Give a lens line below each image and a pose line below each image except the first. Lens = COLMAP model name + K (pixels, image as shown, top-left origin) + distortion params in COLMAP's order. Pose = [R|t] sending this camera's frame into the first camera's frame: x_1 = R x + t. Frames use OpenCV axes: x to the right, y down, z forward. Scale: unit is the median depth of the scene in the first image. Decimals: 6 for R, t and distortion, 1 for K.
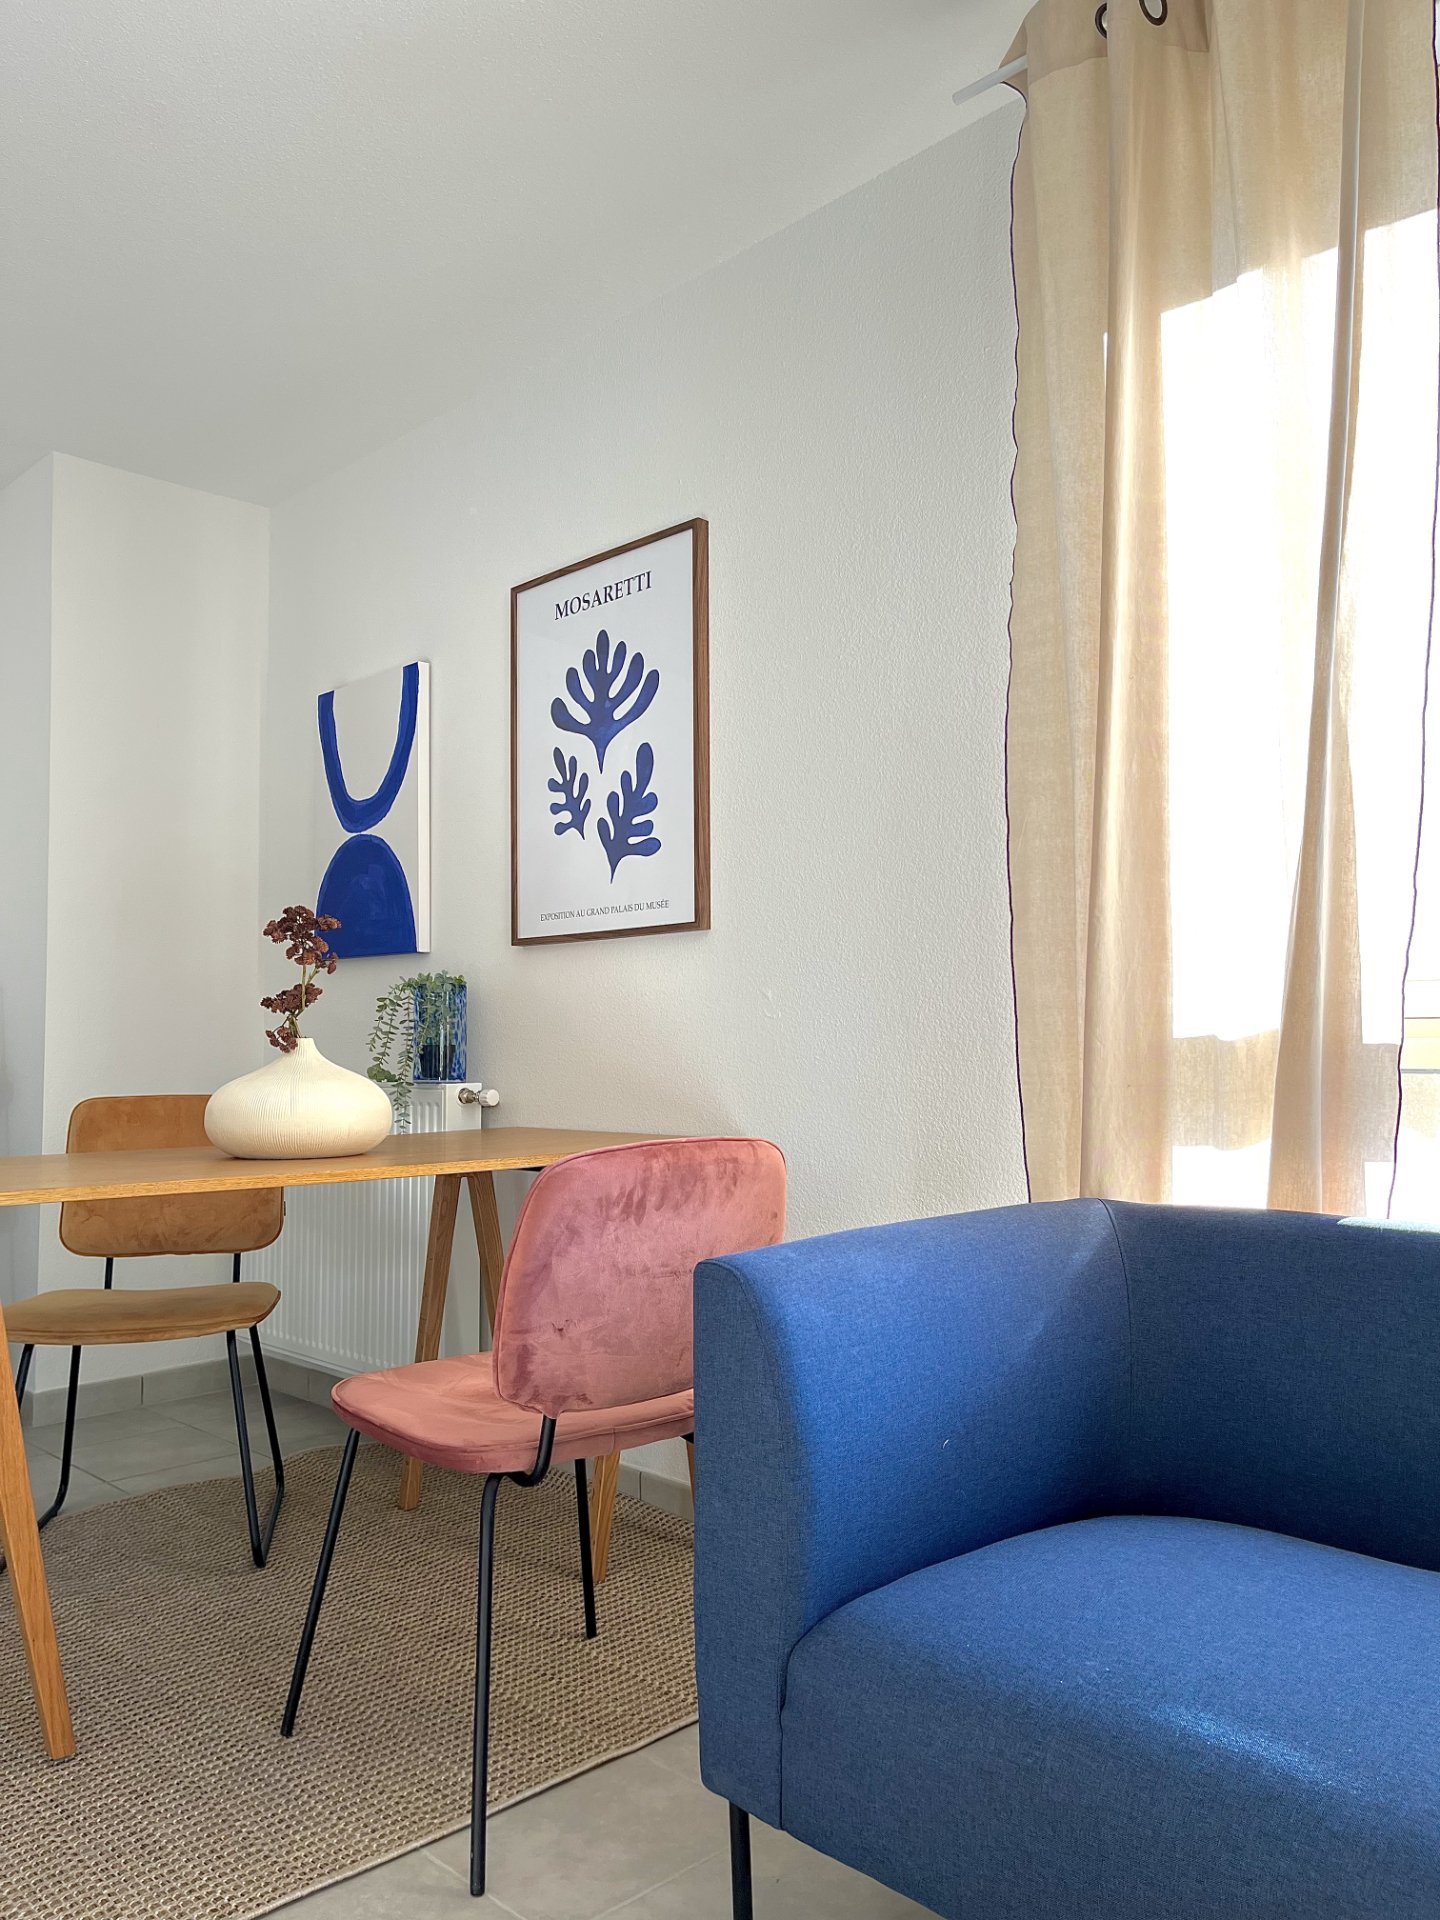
lens RADIAL K [[1452.1, 0, 731.2], [0, 1452.1, 969.0], [0, 0, 1]] dist [0.043418, -0.025657]
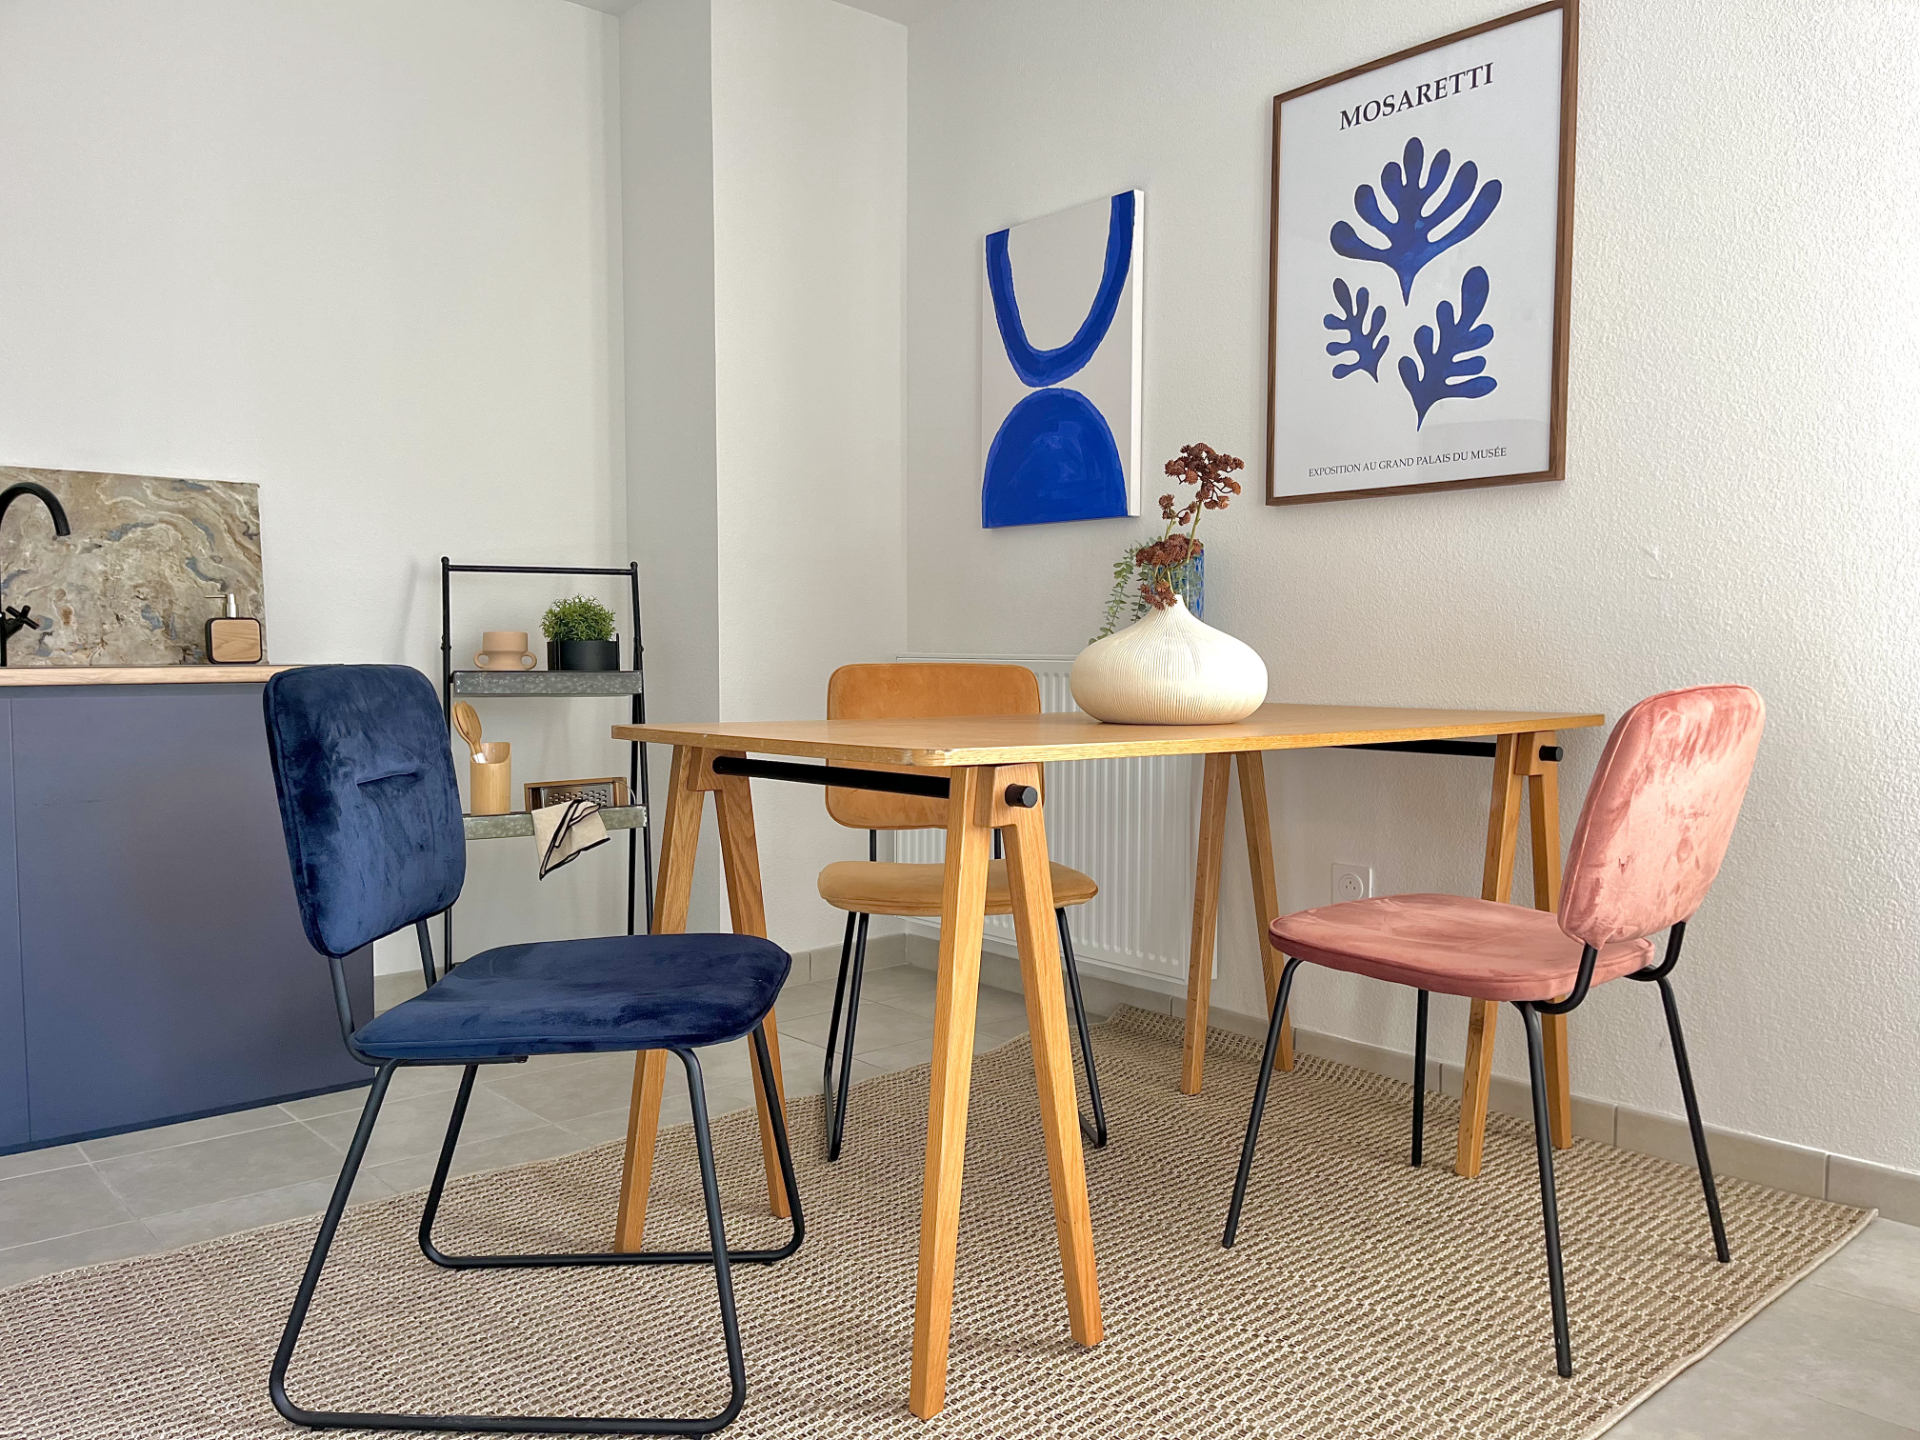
lens RADIAL K [[1452.1, 0, 942.6], [0, 1452.1, 727.6], [0, 0, 1]] dist [0.043418, -0.025657]
pose [[0.997624, 0.014388, -0.067367, -0.307365], [-0.007086, 0.994190, 0.107410, 0.027844], [0.068521, -0.106677, 0.991930, 0.066596]]
